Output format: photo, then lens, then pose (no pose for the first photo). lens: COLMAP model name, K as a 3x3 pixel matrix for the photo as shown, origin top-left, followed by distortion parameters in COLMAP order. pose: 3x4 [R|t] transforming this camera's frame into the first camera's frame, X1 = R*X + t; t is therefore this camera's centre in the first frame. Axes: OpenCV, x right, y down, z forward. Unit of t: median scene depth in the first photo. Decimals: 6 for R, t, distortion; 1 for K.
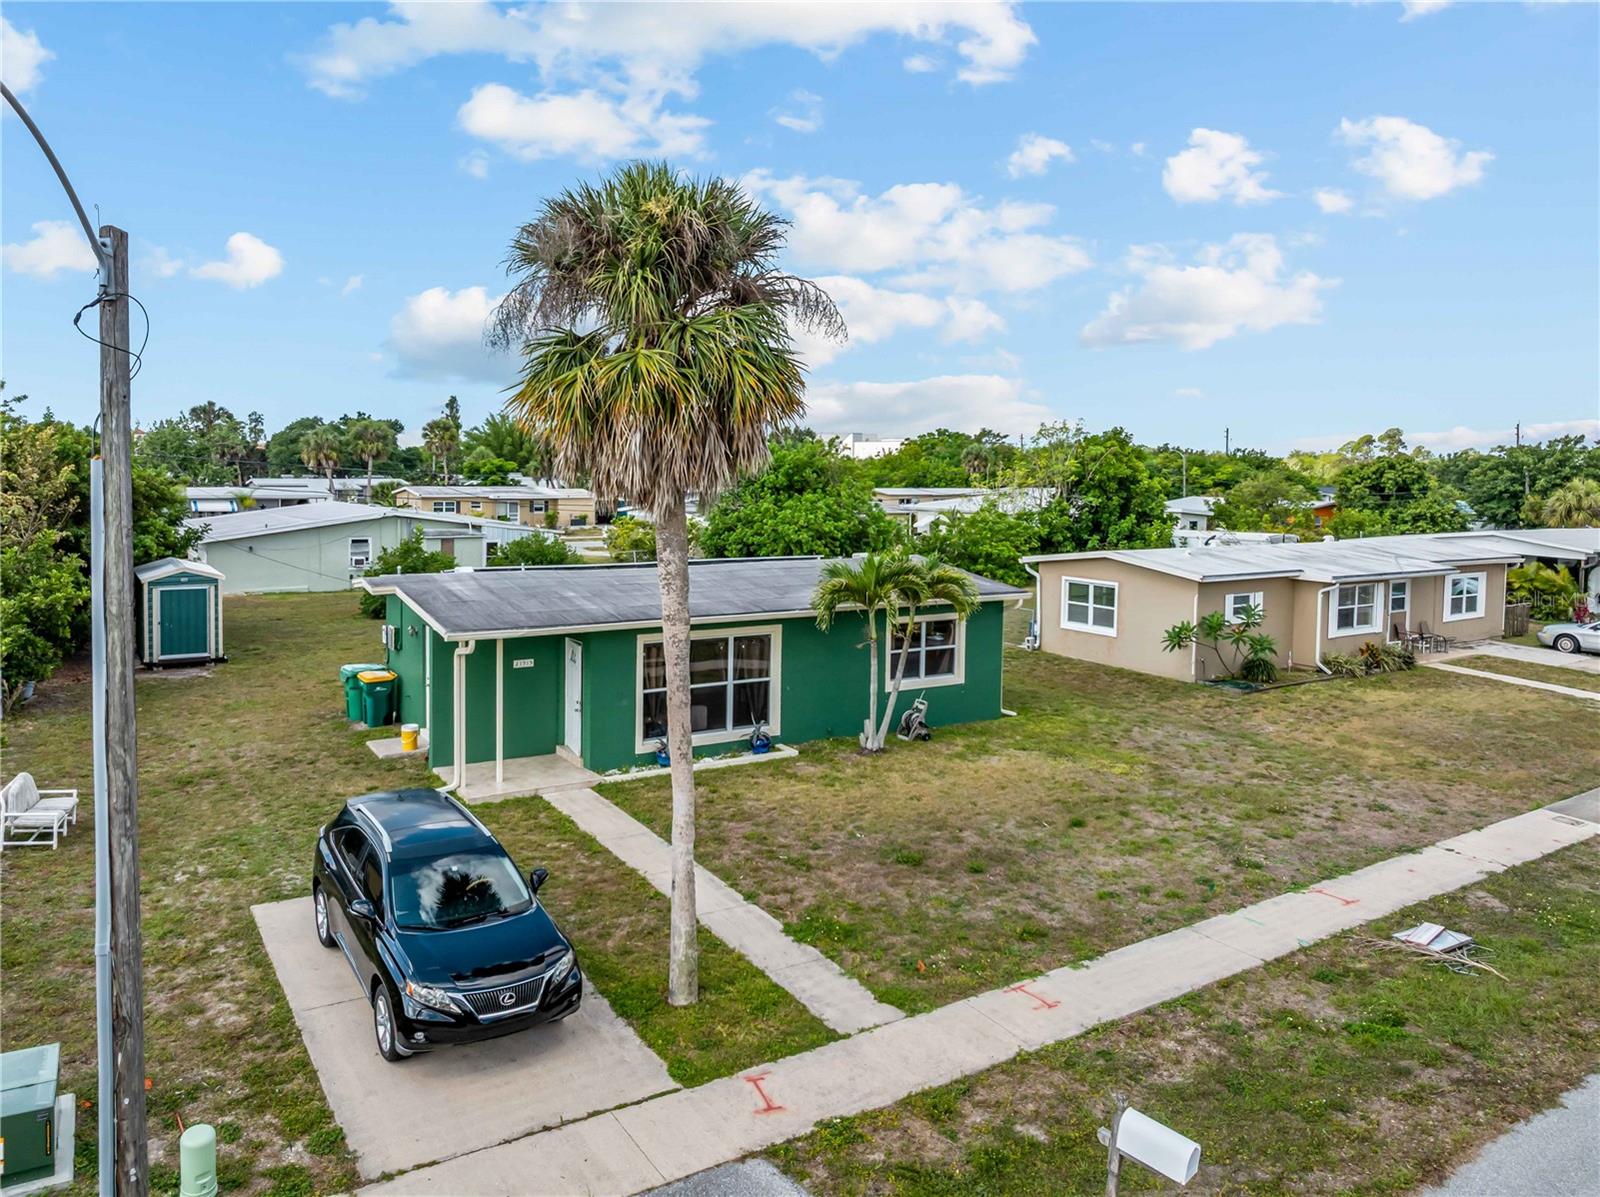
lens RADIAL K [[1156.9, 0, 777.0], [0, 1156.9, 524.1], [0, 0, 1]] dist [-0.042046, 0.007265]
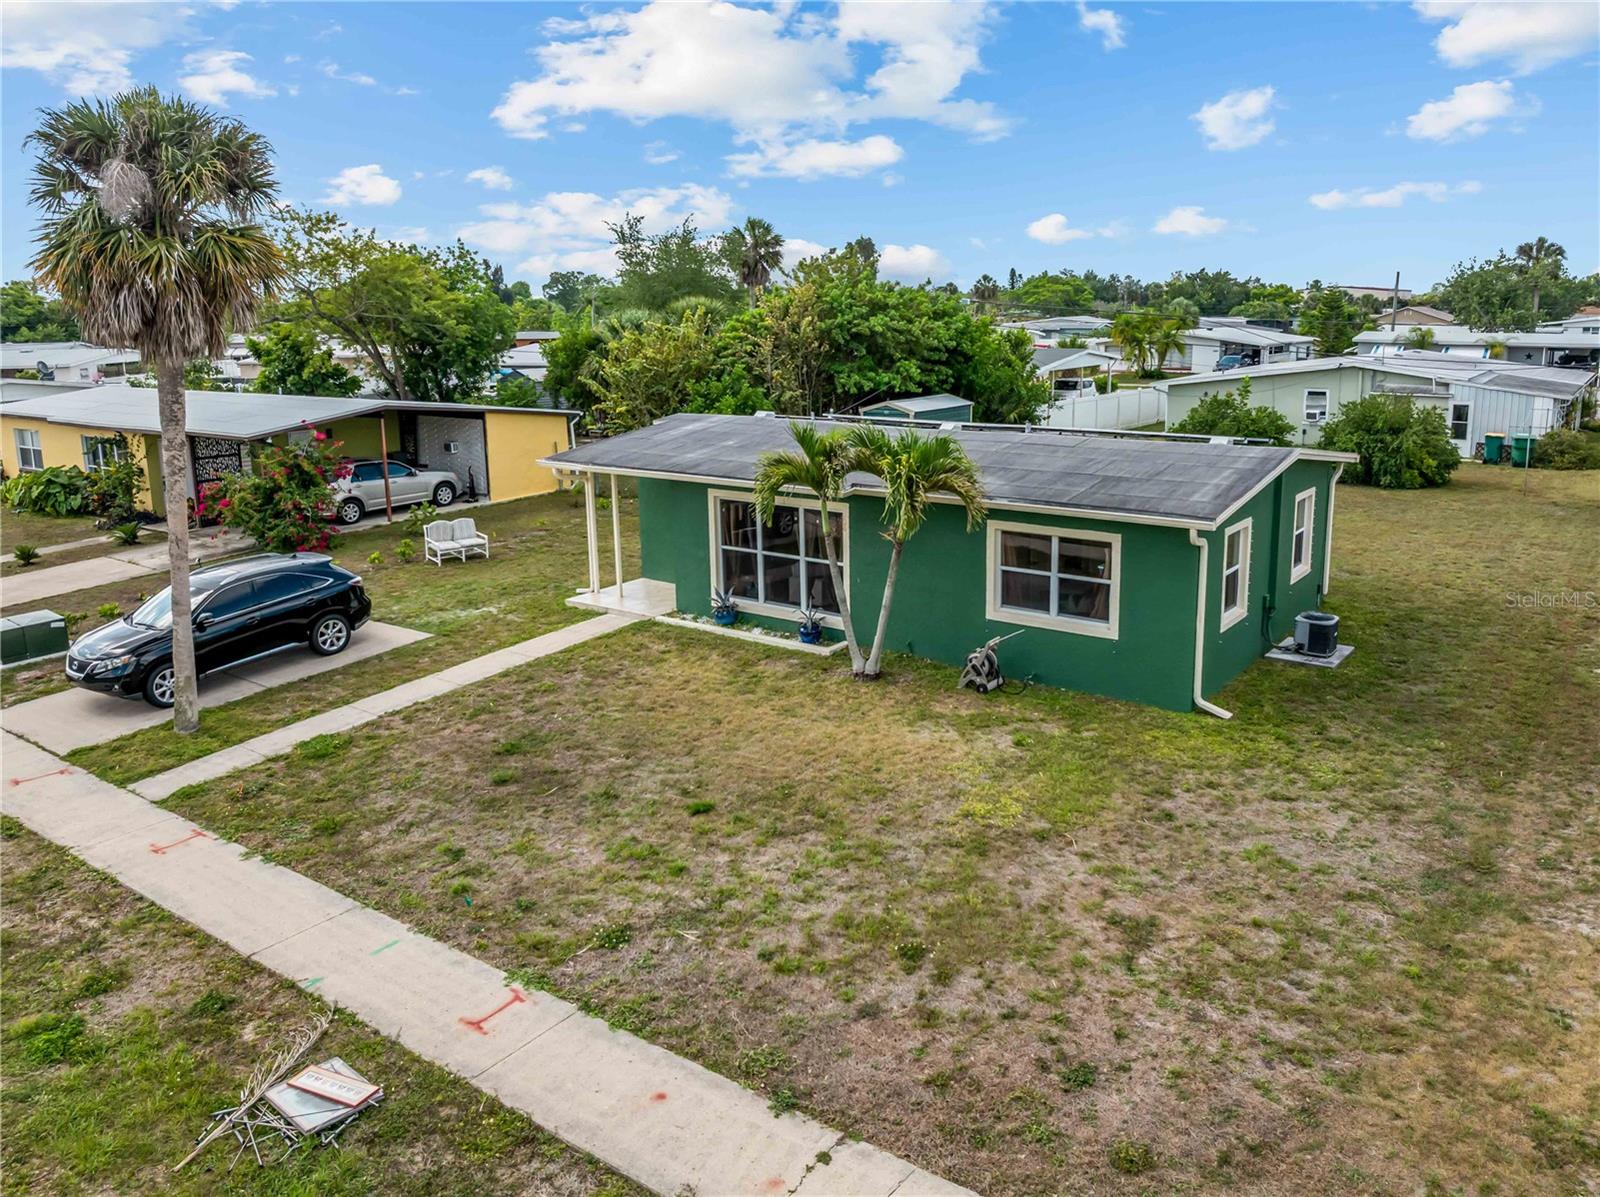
lens RADIAL K [[1181.8, 0, 868.0], [0, 1181.8, 558.0], [0, 0, 1]] dist [-0.037131, 0.001045]
pose [[0.386491, 0.175749, -0.905393, 1.041302], [-0.032117, 0.983646, 0.177228, -0.033717], [0.921734, -0.039418, 0.385815, 0.898314]]
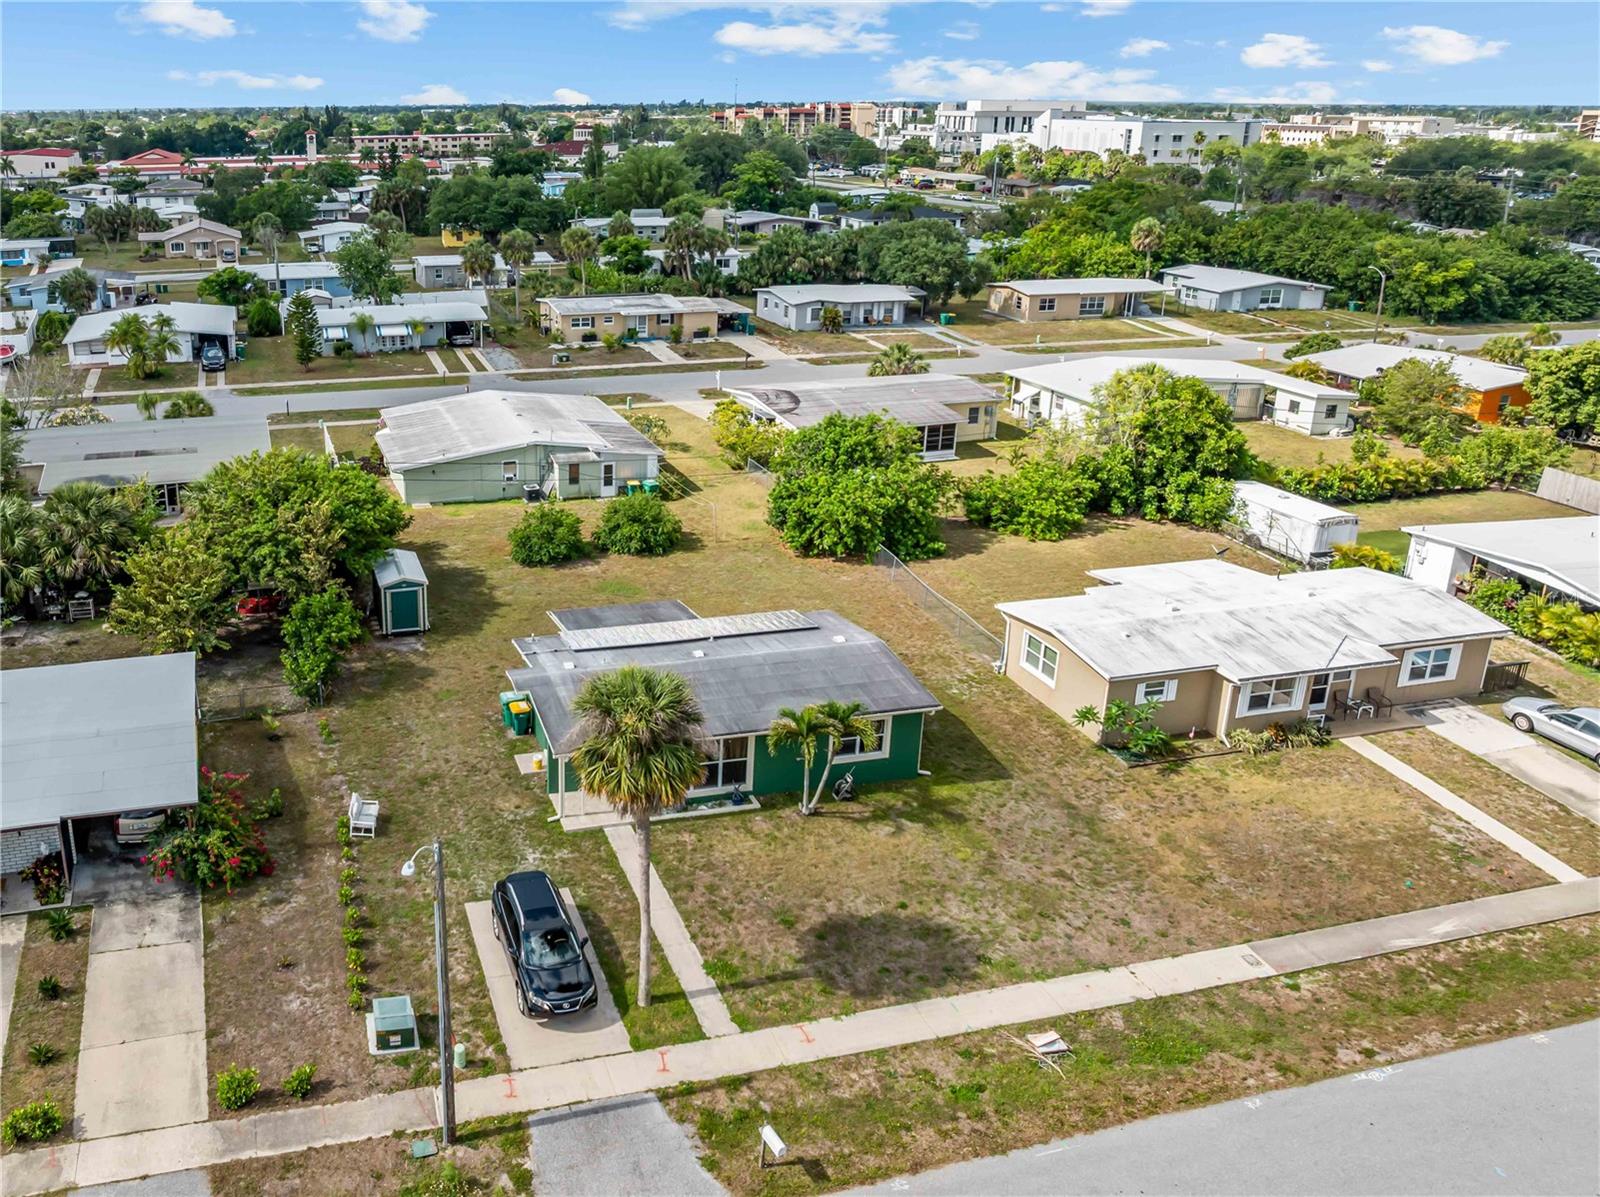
lens RADIAL K [[1239.6, 0, 491.0], [0, 1239.6, 445.5], [0, 0, 1]] dist [-0.012771, -0.008961]
pose [[0.935514, 0.075164, -0.345201, 0.298256], [0.002458, 0.975697, 0.219111, -0.904859], [0.353281, -0.205829, 0.912593, -0.846785]]
